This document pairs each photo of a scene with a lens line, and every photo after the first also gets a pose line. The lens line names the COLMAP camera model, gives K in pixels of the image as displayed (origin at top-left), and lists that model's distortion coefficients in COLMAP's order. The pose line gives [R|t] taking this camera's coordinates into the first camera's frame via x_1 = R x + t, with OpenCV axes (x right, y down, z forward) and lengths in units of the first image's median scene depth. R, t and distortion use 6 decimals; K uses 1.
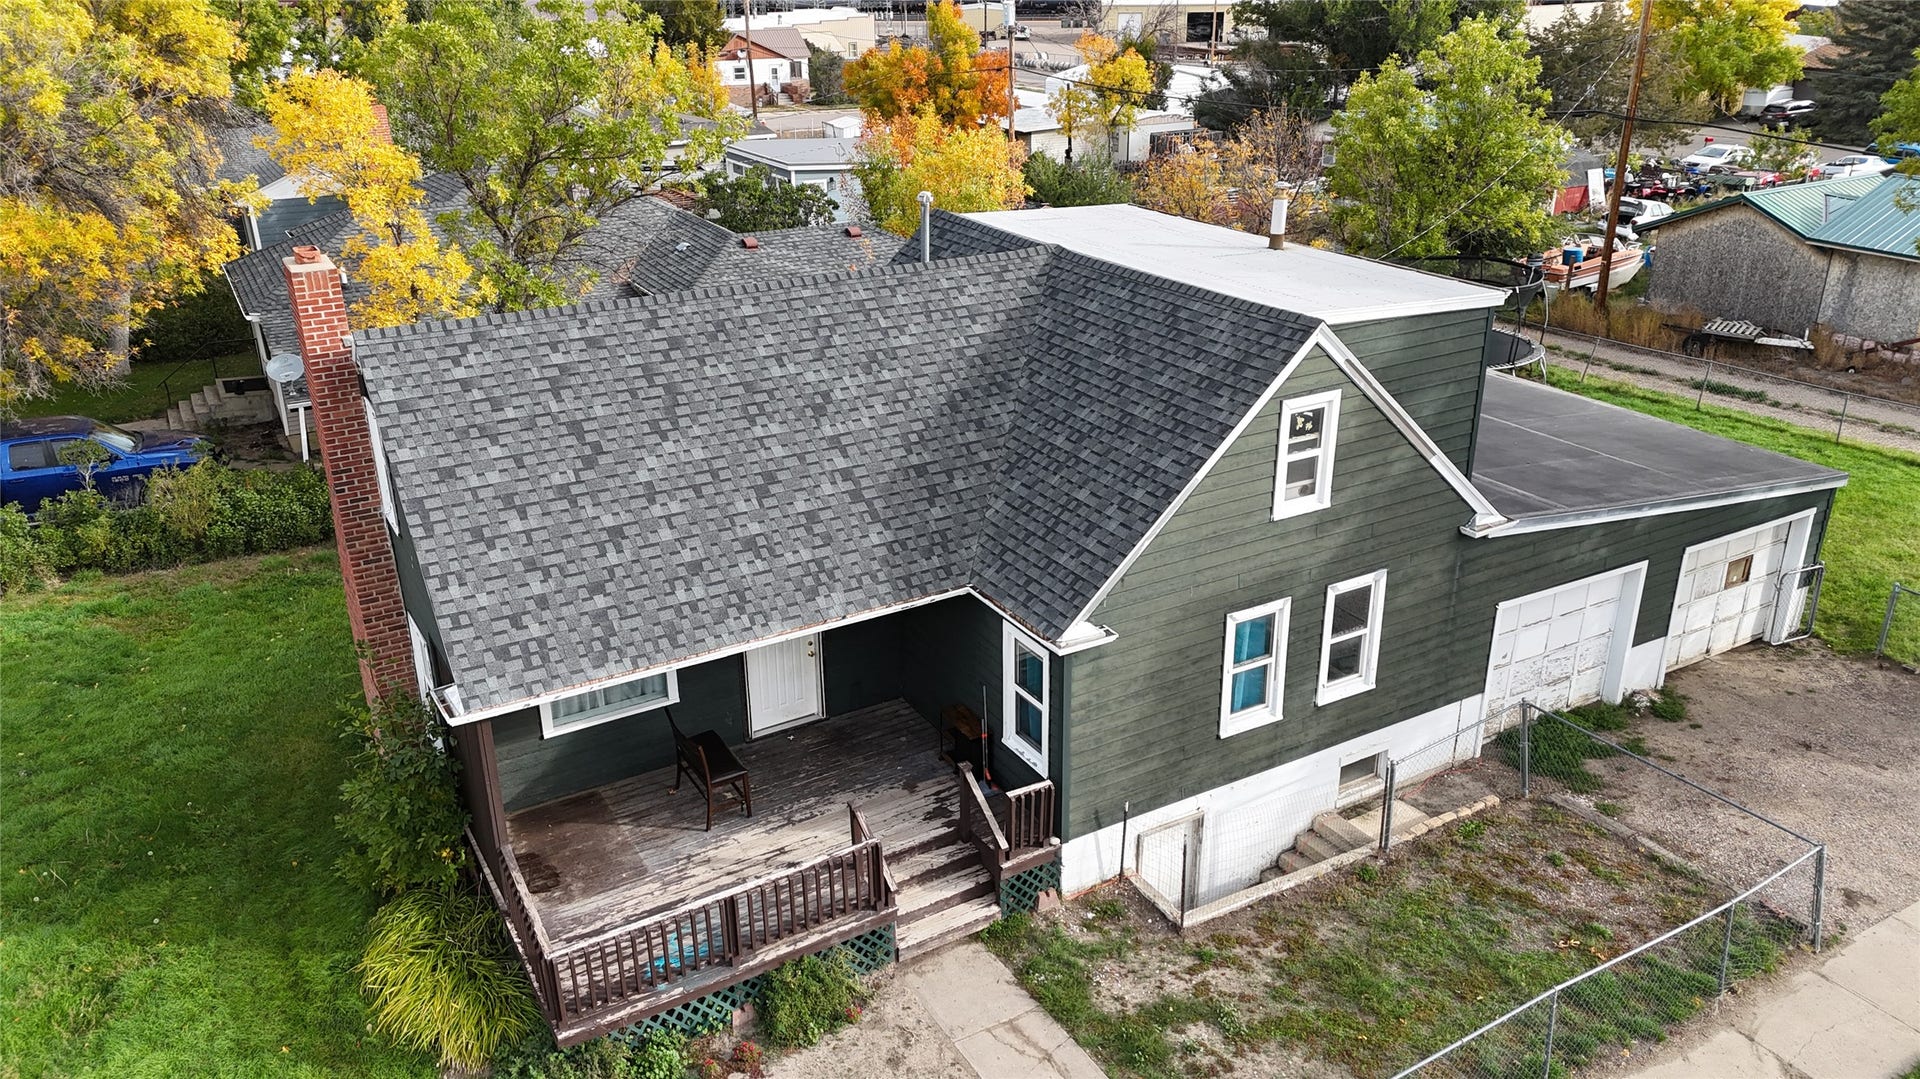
lens RADIAL K [[1398.2, 0, 960.0], [0, 1398.2, 539.5], [0, 0, 1]] dist [0.111492, -0.131625]
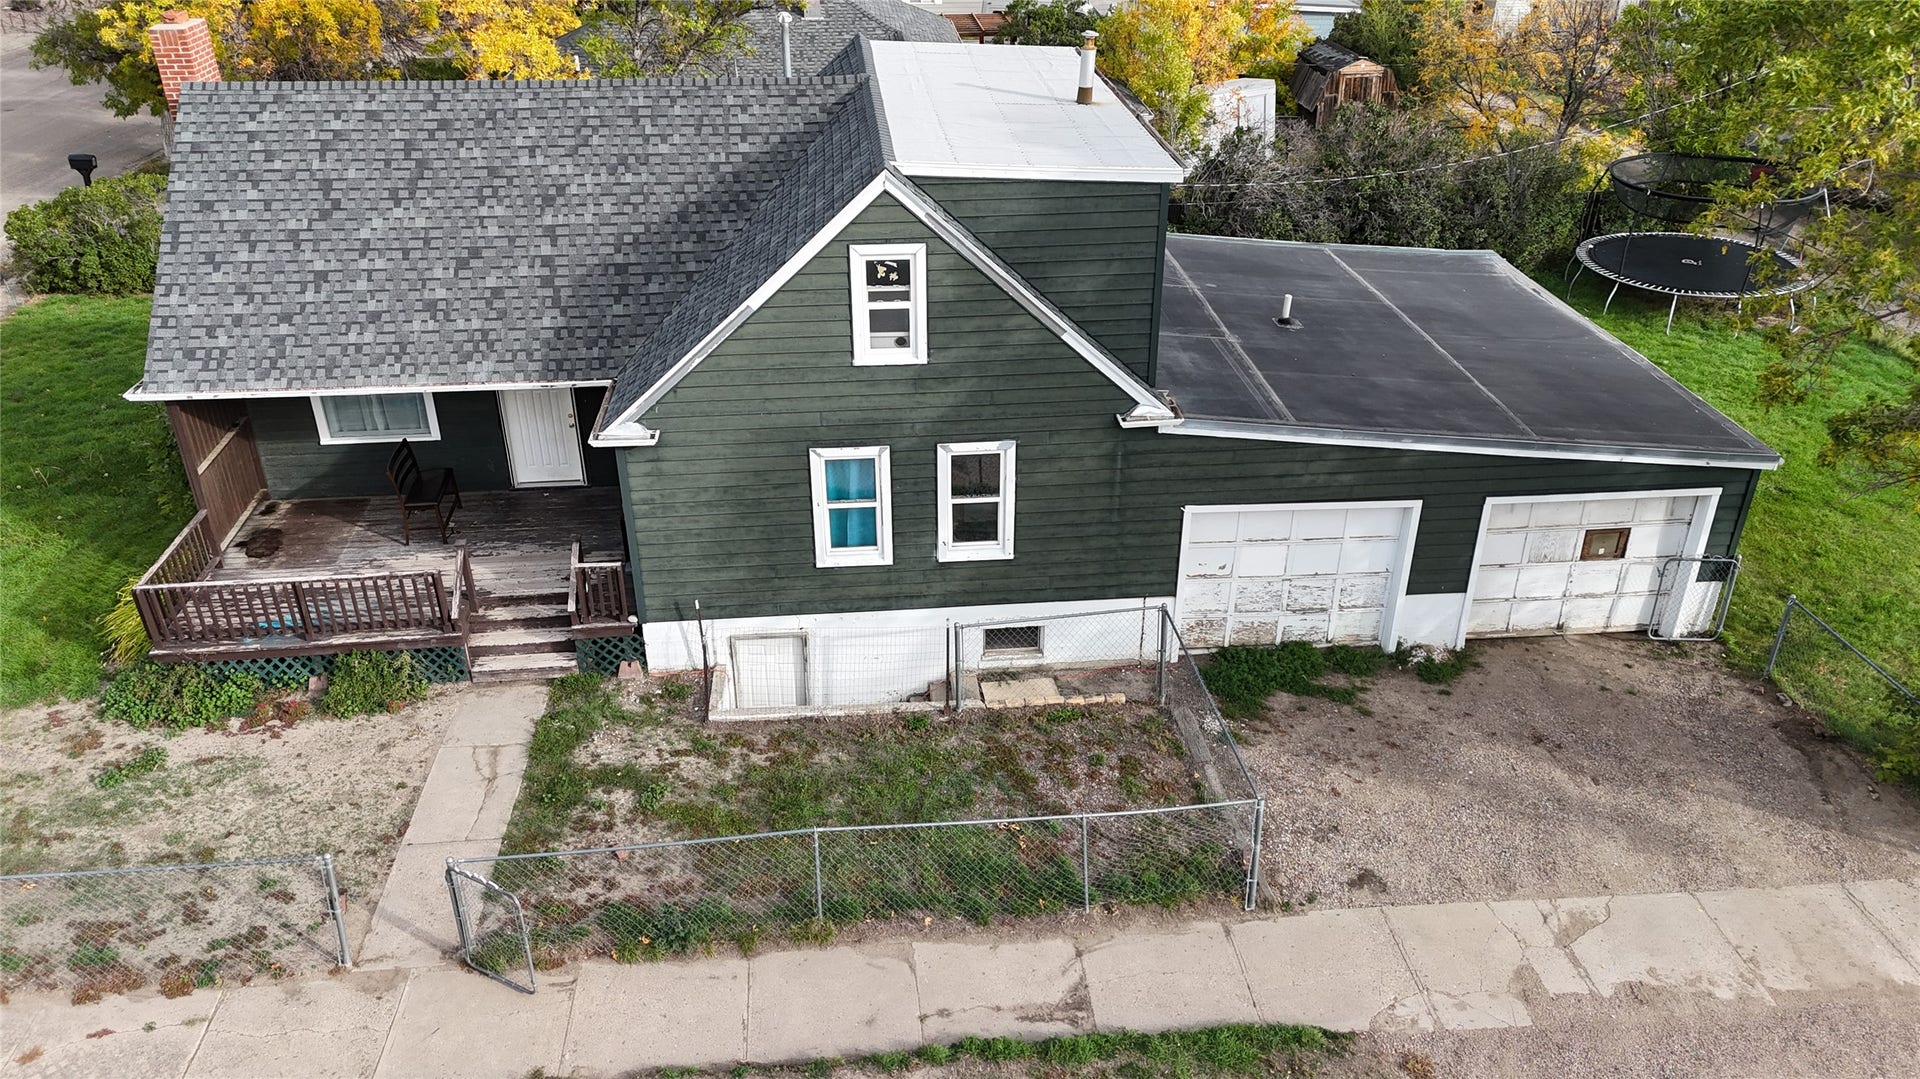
lens RADIAL K [[1408.7, 0, 945.9], [0, 1408.7, 531.7], [0, 0, 1]] dist [0.080861, -0.063297]
pose [[0.905356, 0.210013, -0.369086, 0.679663], [-0.170579, 0.975799, 0.136815, -0.046354], [0.388887, -0.060908, 0.919270, 0.076258]]
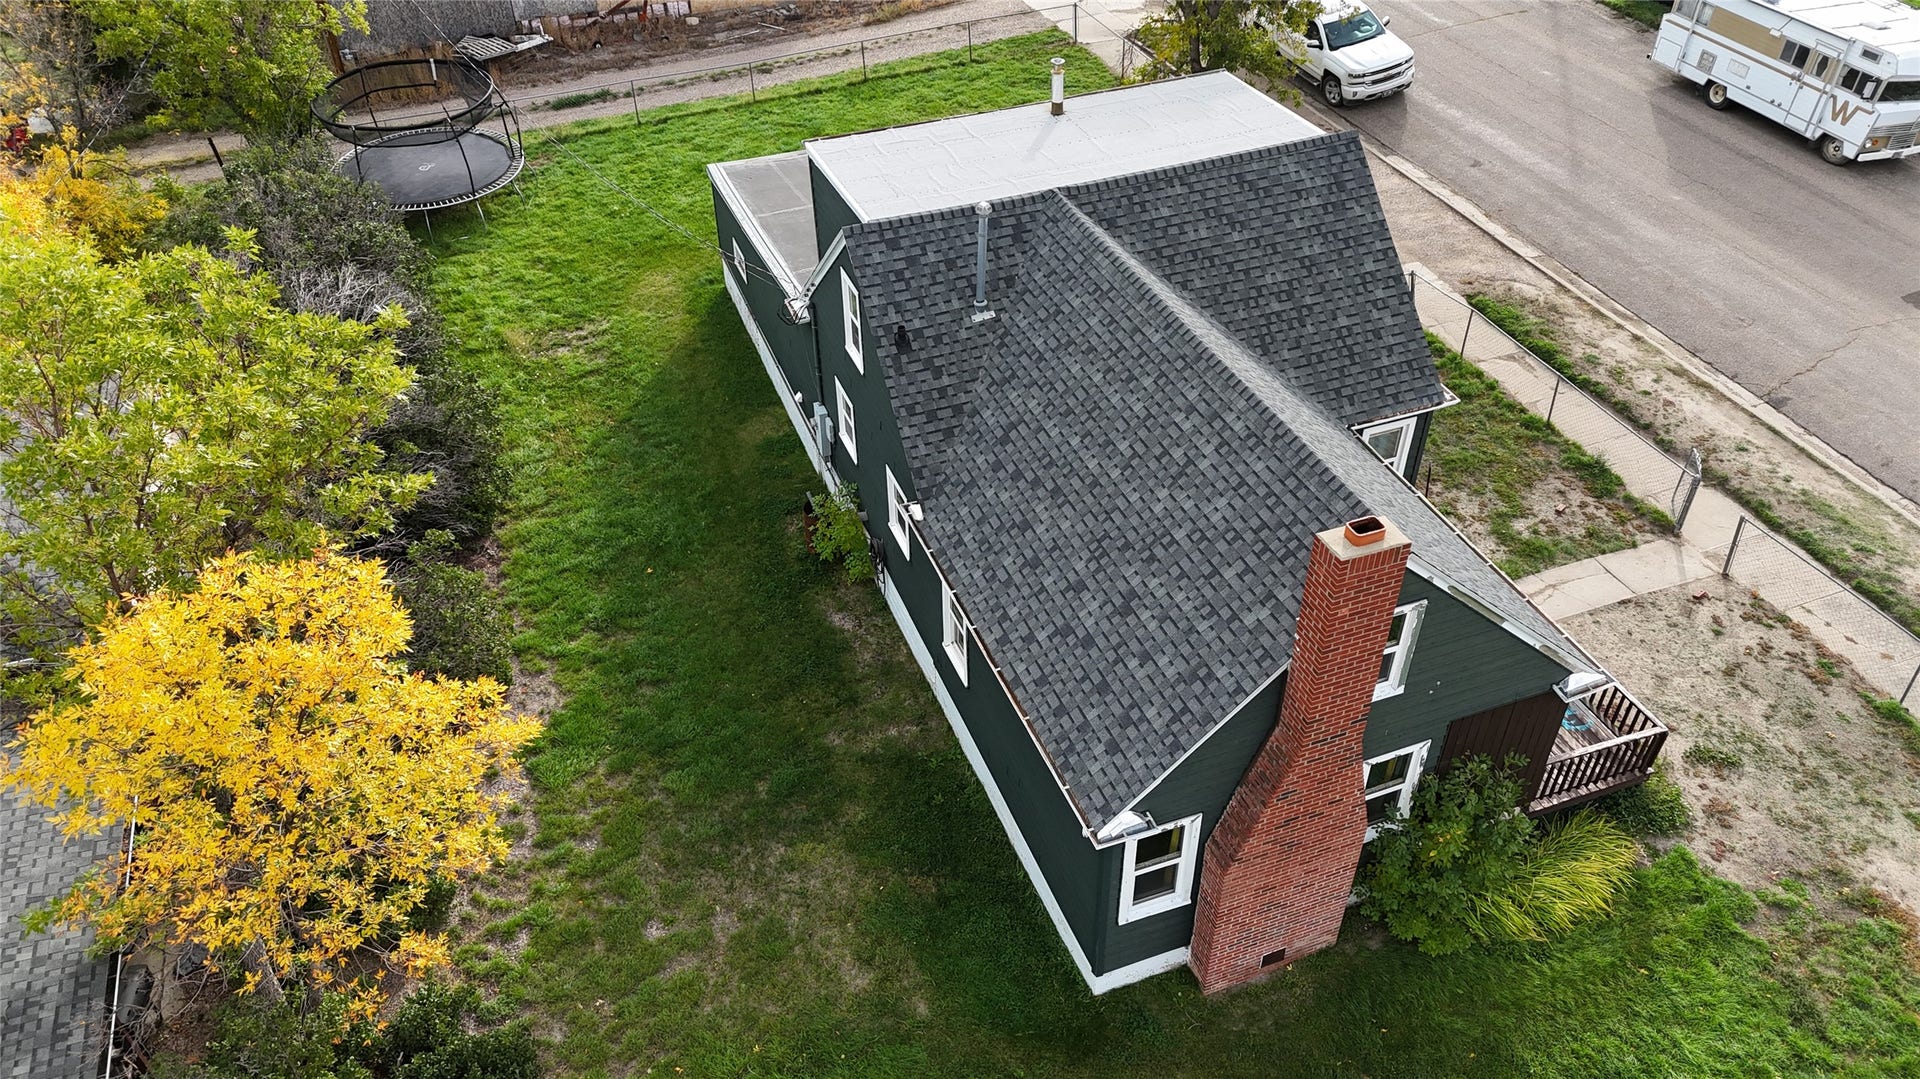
lens RADIAL K [[1398.2, 0, 960.0], [0, 1398.2, 539.5], [0, 0, 1]] dist [0.111492, -0.131625]
pose [[0.161355, -0.621182, 0.766875, -1.140304], [0.385756, 0.754935, 0.530345, -0.733625], [-0.908382, 0.210252, 0.361437, 0.880822]]
